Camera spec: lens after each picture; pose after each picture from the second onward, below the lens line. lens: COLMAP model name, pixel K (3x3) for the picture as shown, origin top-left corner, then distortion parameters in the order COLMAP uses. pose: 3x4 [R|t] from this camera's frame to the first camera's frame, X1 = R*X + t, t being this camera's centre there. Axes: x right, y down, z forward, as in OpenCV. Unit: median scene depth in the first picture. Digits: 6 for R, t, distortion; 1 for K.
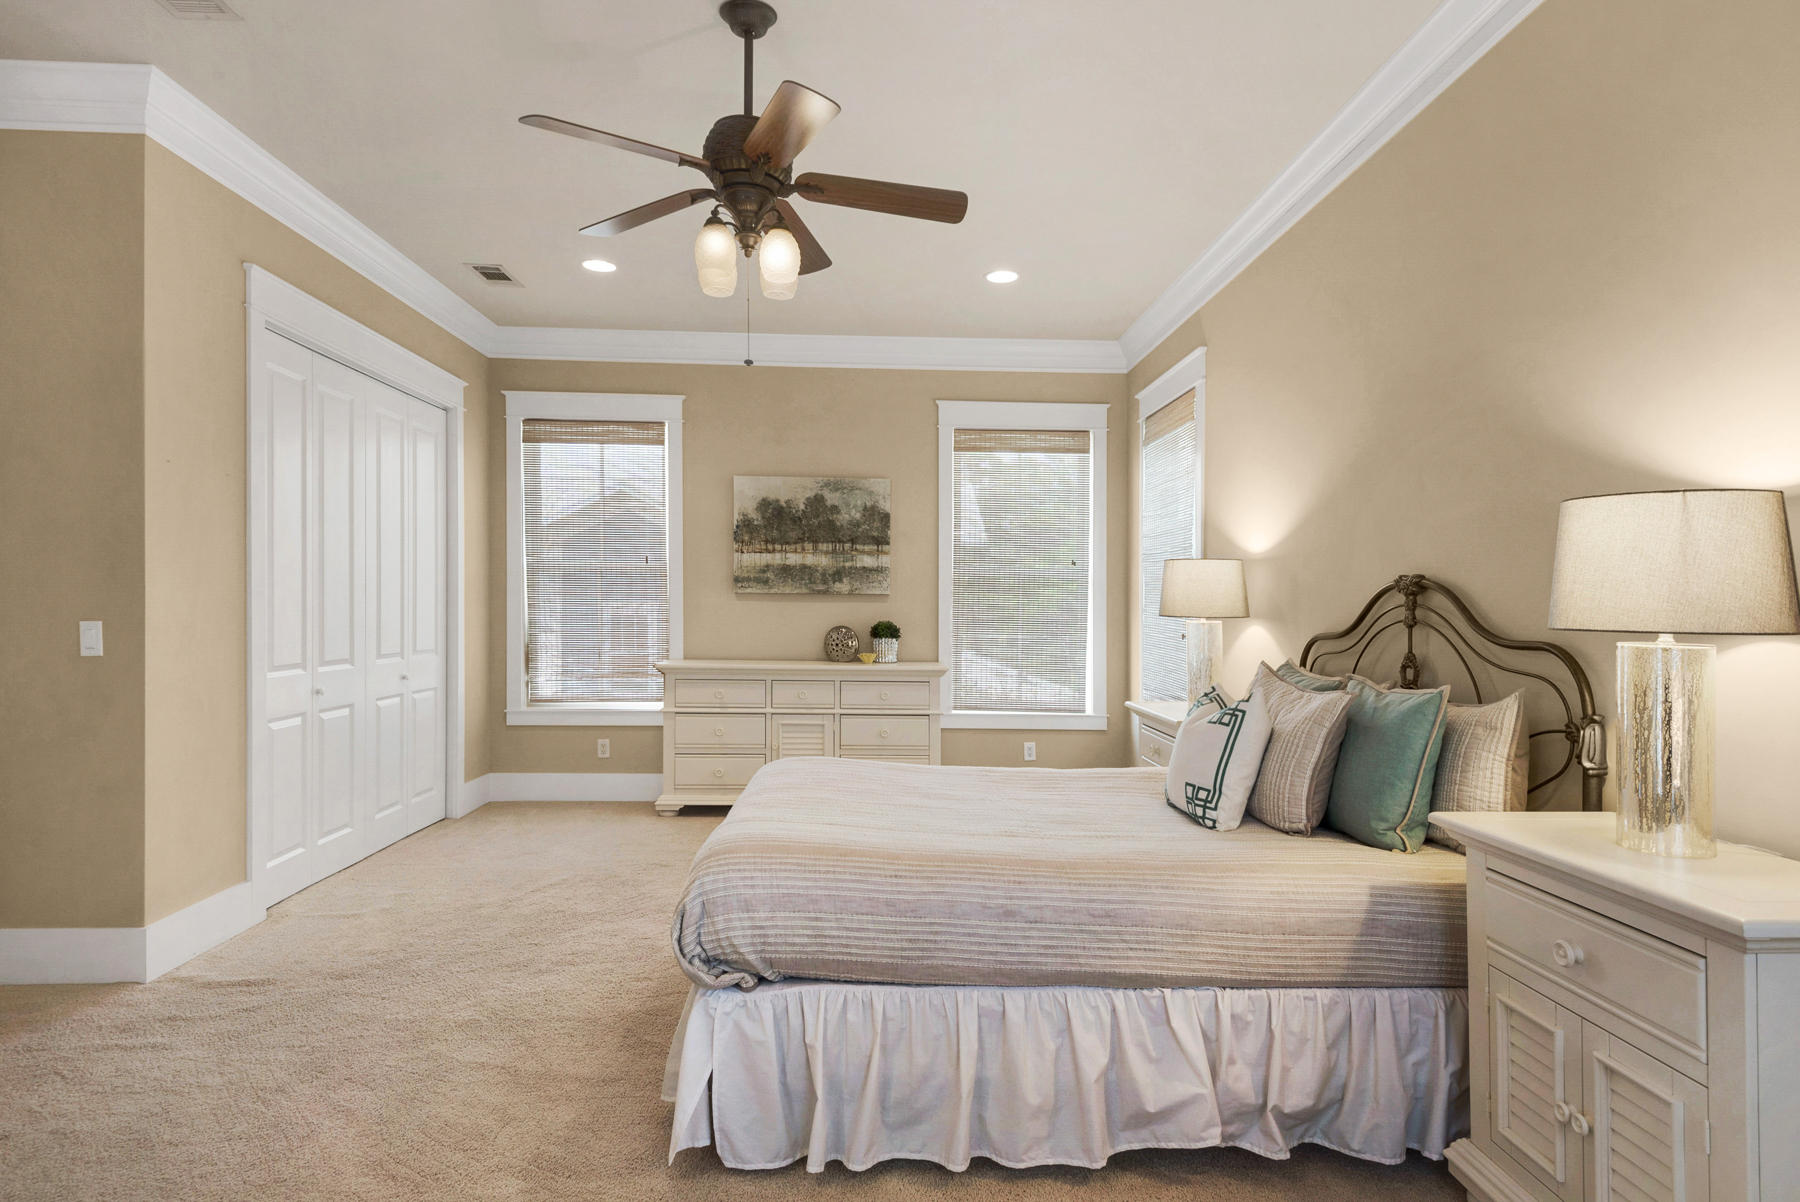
lens RADIAL K [[939.1, 0, 919.2], [0, 939.1, 651.8], [0, 0, 1]] dist [0.001662, 0.000140]
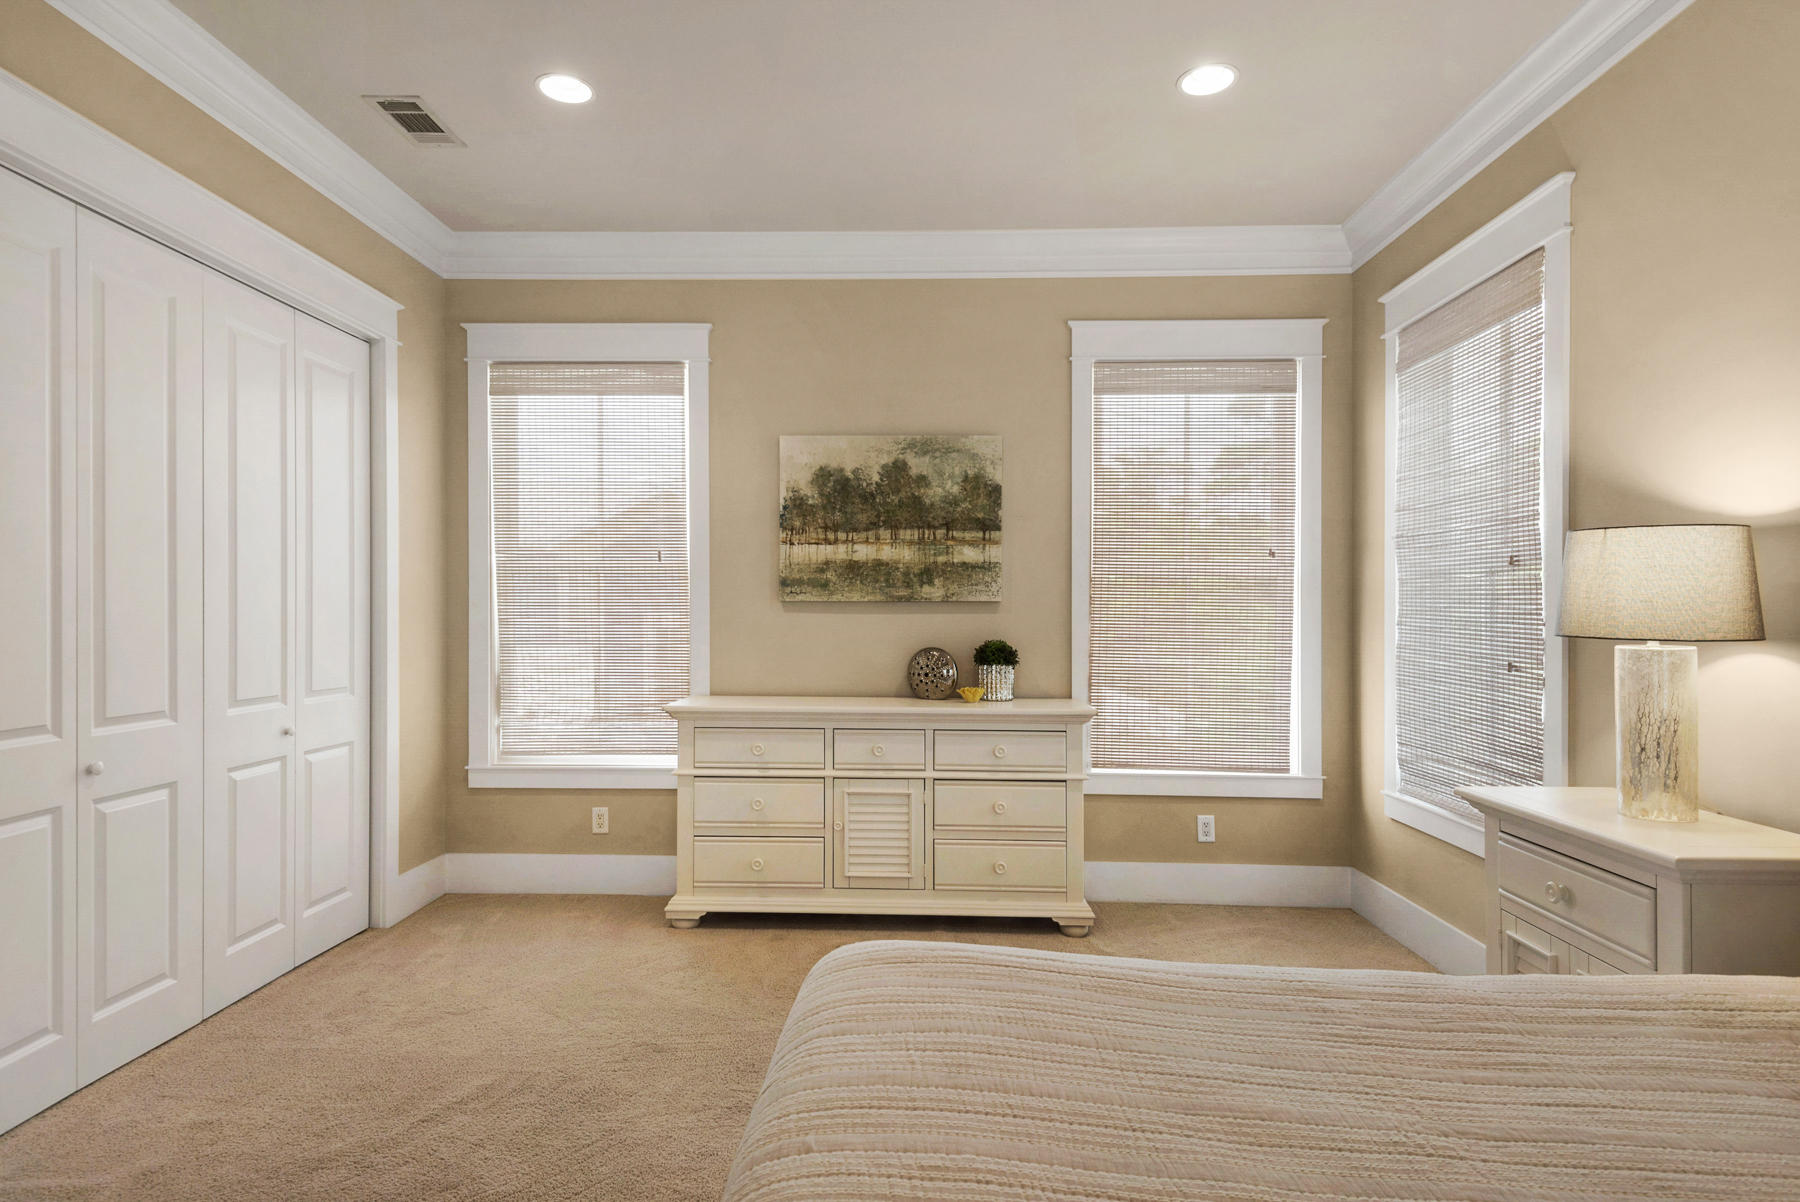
lens RADIAL K [[922.5, 0, 896.1], [0, 922.5, 623.5], [0, 0, 1]] dist [0.000961, -0.000005]
pose [[0.996448, -0.006384, -0.083965, -0.052450], [0.003193, 0.999270, -0.038078, -0.019416], [0.084147, 0.037675, 0.995741, 0.318875]]
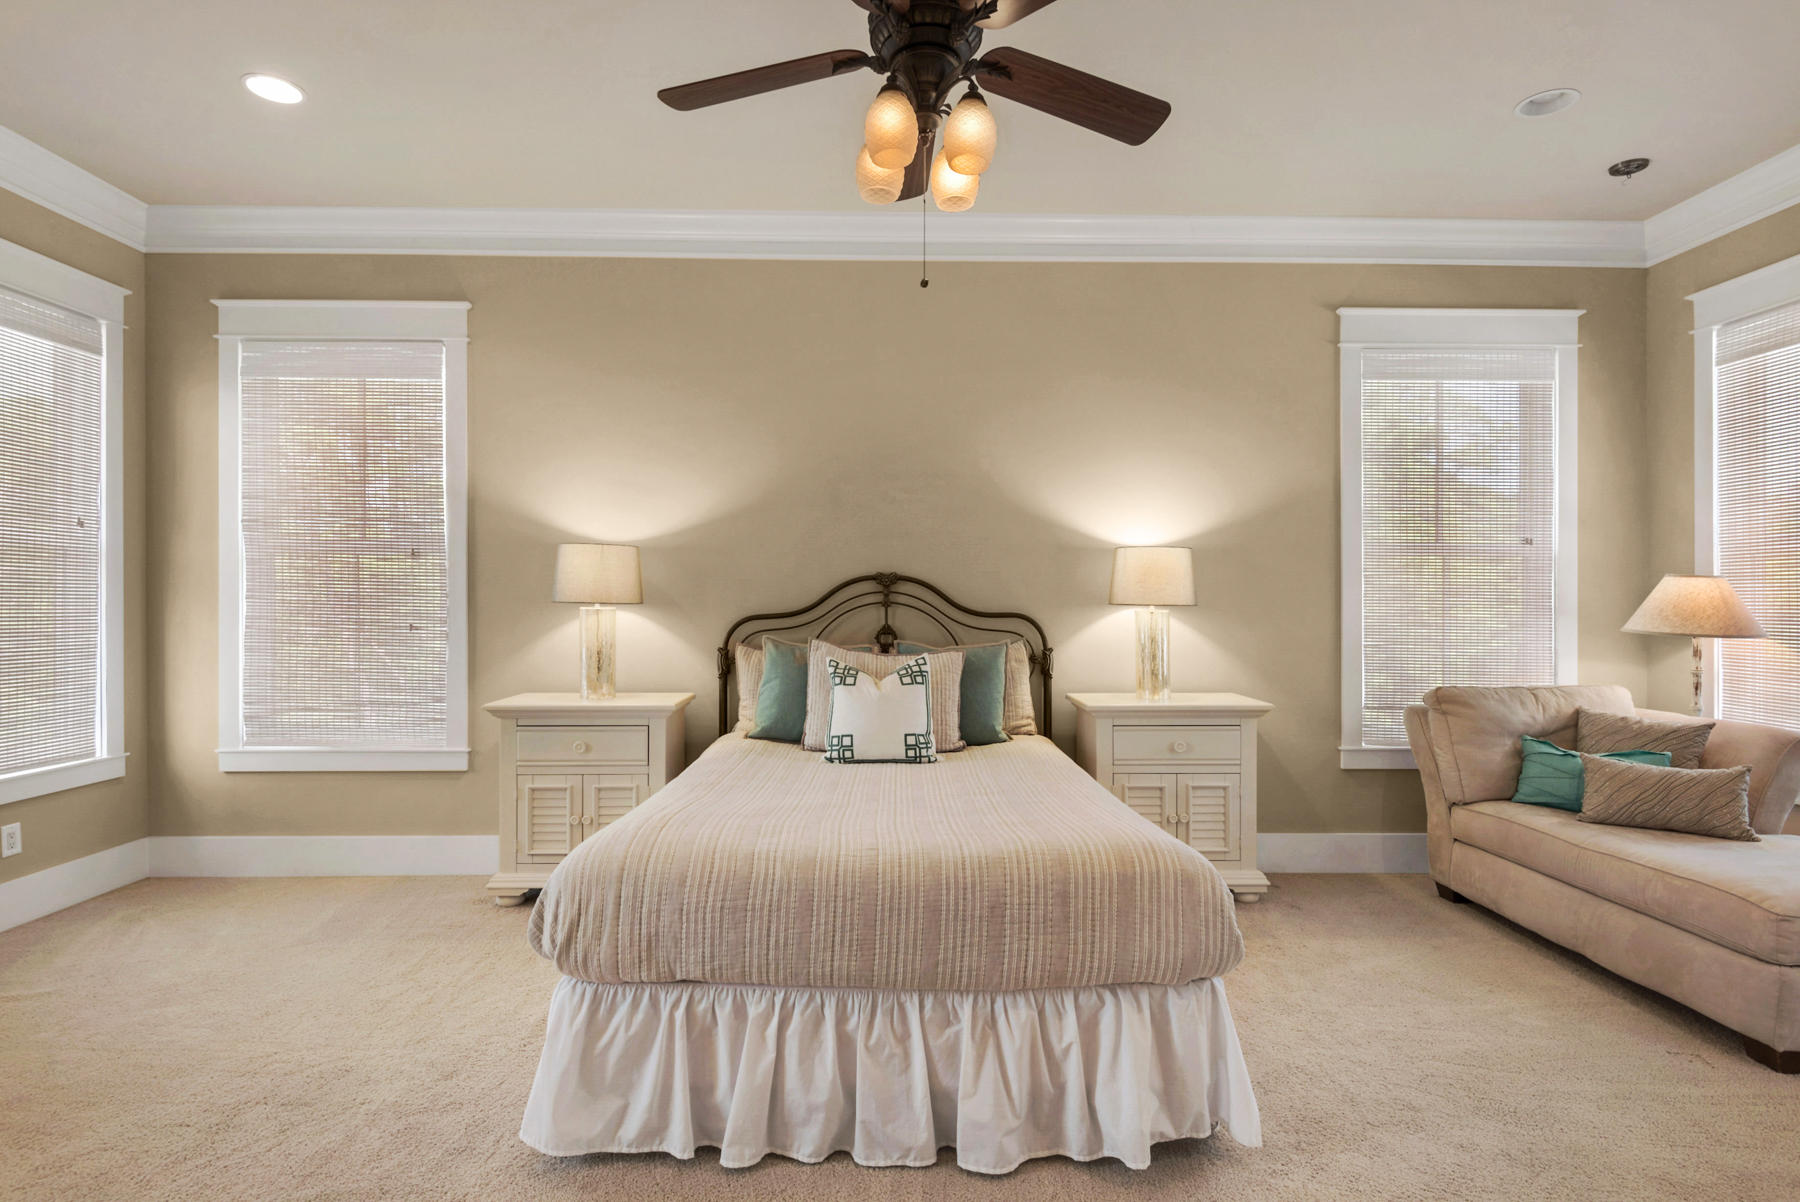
lens RADIAL K [[892.5, 0, 879.3], [0, 892.5, 632.9], [0, 0, 1]] dist [0.024850, -0.020052]
pose [[0.049537, -0.047779, 0.997629, -0.424716], [0.046227, 0.997894, 0.045496, -0.023687], [-0.997702, 0.043864, 0.051641, 0.443957]]
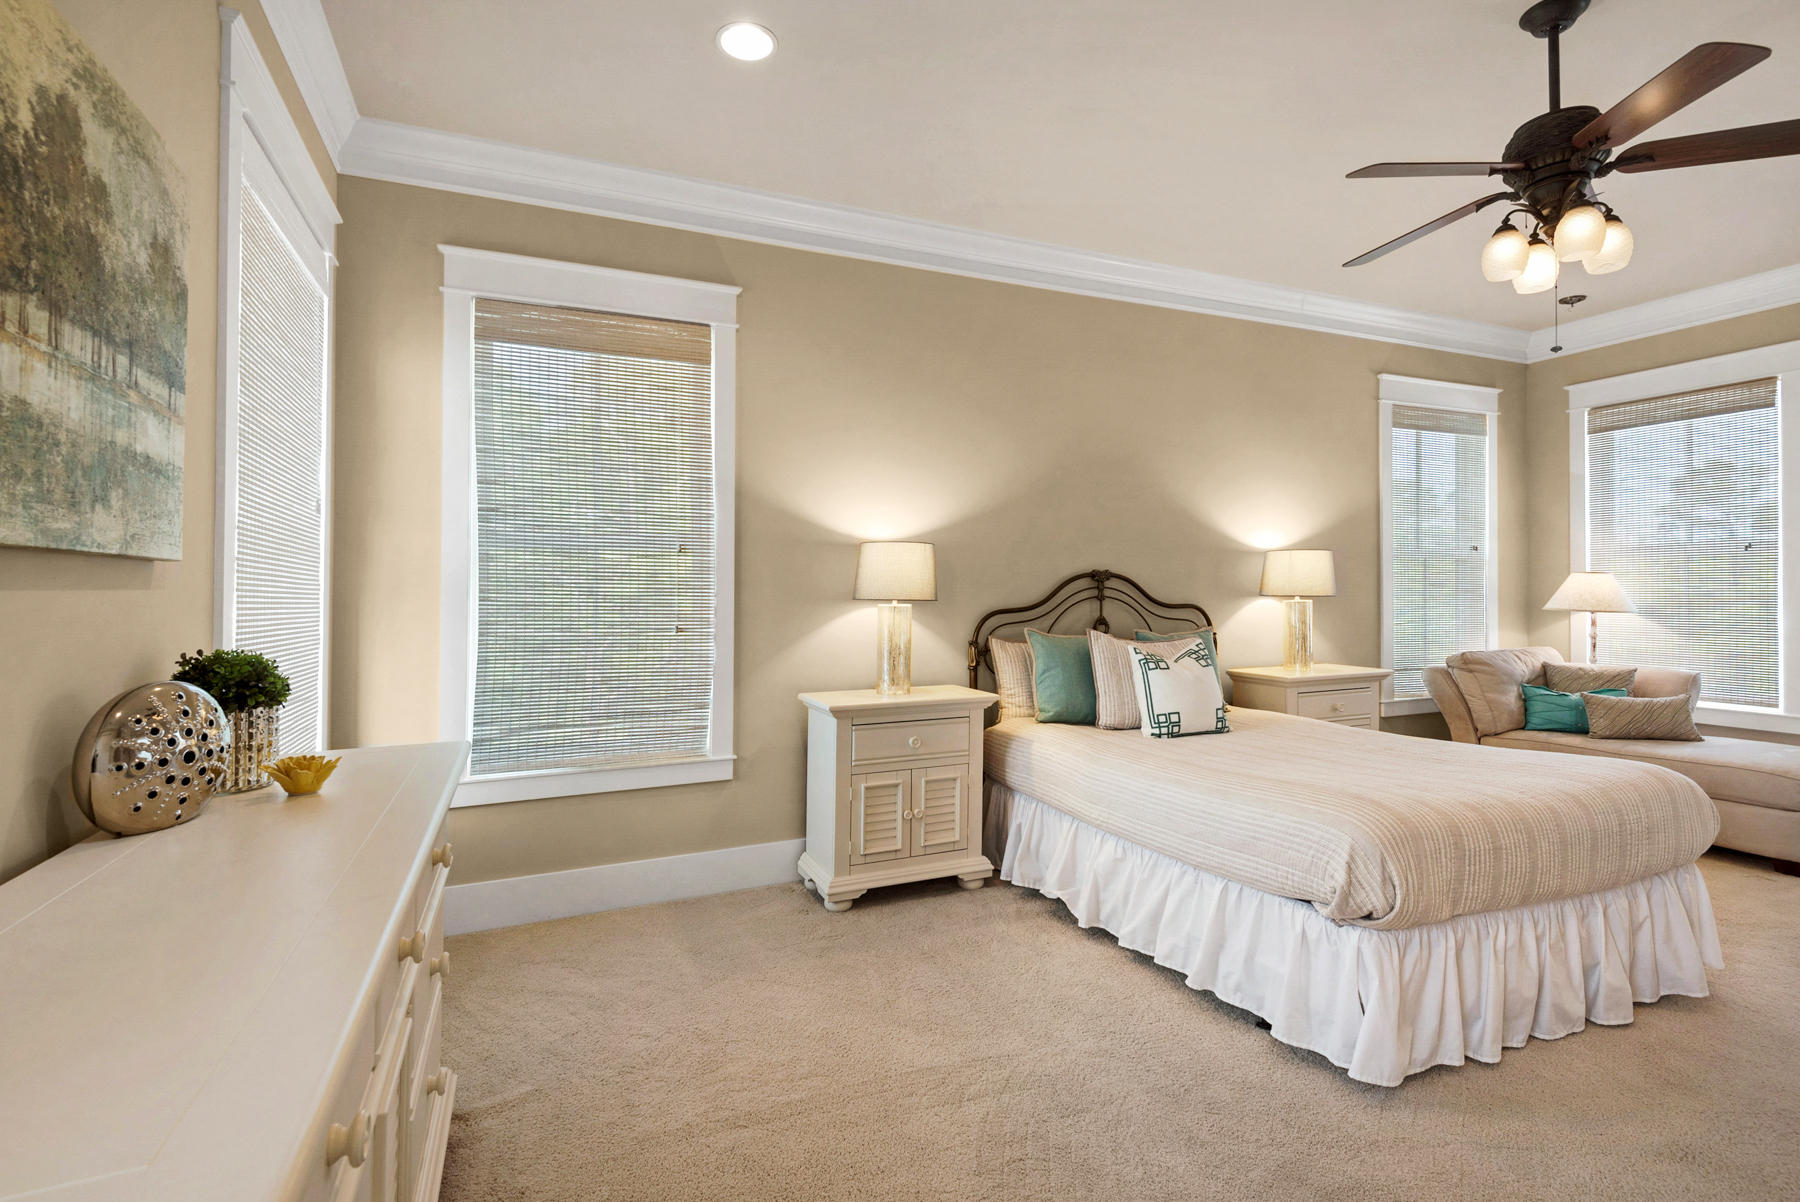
lens RADIAL K [[835.1, 0, 866.4], [0, 835.1, 616.3], [0, 0, 1]] dist [0.035507, -0.029835]
pose [[-0.331843, -0.034515, 0.942703, -0.361906], [0.049827, 0.997294, 0.054054, -0.047660], [-0.942018, 0.064910, -0.329225, 0.897151]]
